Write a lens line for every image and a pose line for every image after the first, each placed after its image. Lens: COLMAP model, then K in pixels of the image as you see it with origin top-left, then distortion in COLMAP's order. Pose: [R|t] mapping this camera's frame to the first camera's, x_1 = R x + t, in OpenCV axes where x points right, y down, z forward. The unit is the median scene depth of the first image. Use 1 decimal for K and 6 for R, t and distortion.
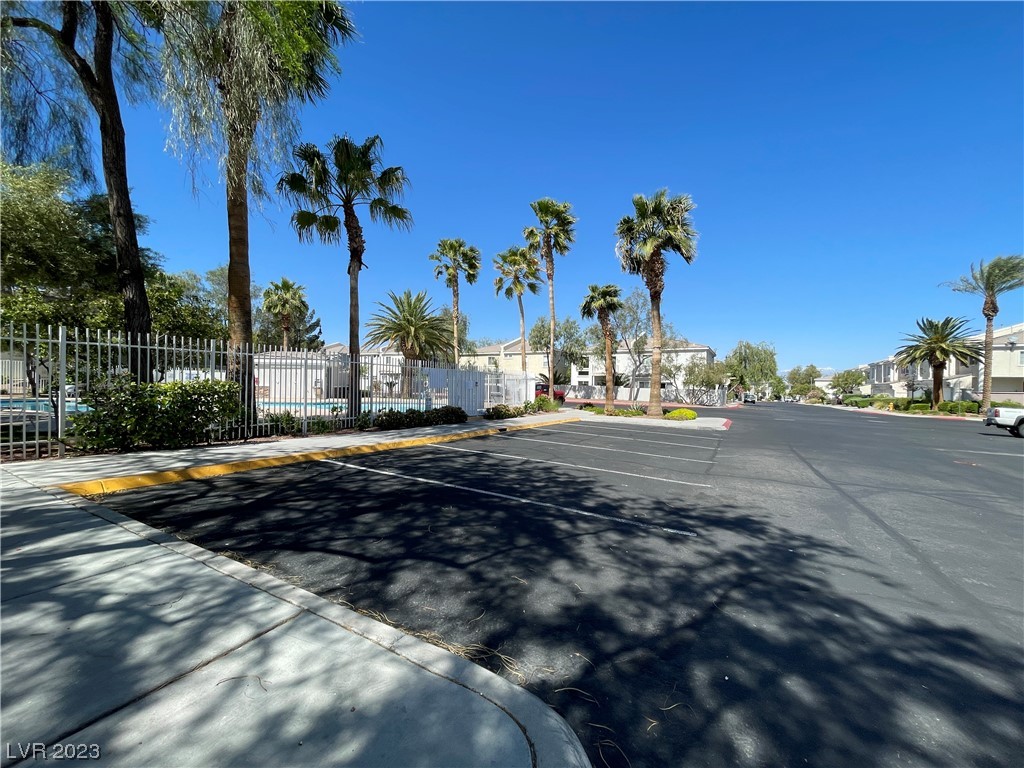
lens RADIAL K [[406.0, 0, 508.8], [0, 406.0, 387.1], [0, 0, 1]] dist [0.016923, 0.000091]
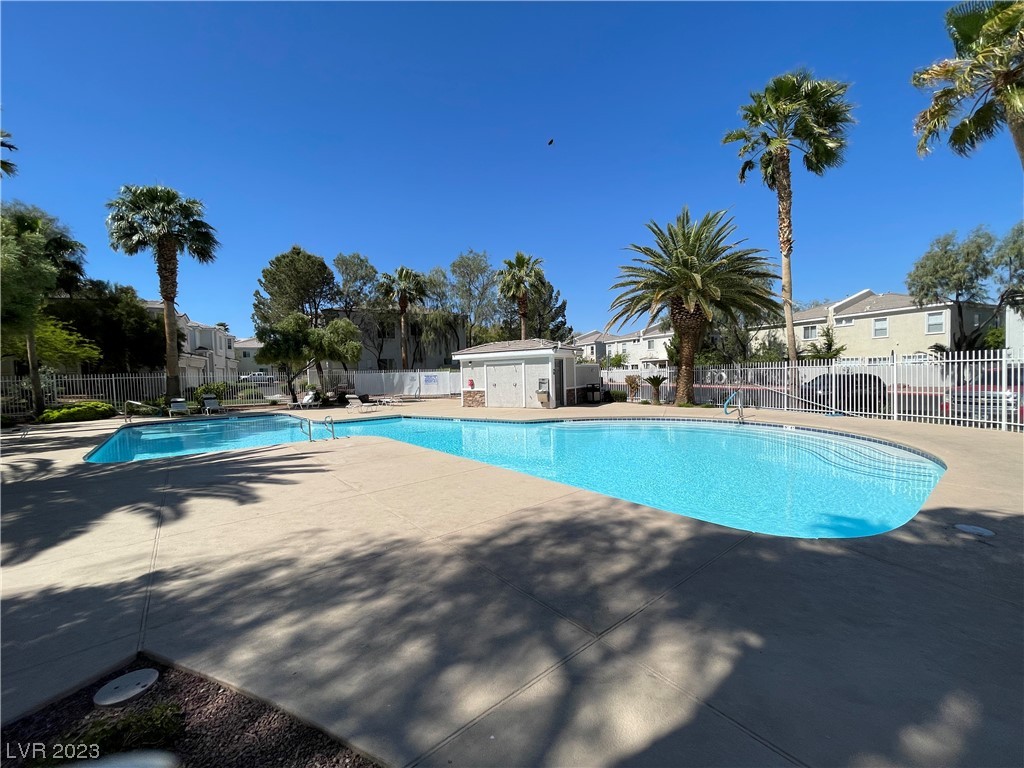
lens RADIAL K [[406.0, 0, 507.1], [0, 406.0, 389.6], [0, 0, 1]] dist [0.016923, 0.000091]
pose [[0.808317, -0.016524, -0.588515, -0.103371], [0.039687, 0.998862, 0.026463, -0.017350], [0.587408, -0.044747, 0.808053, 0.347496]]
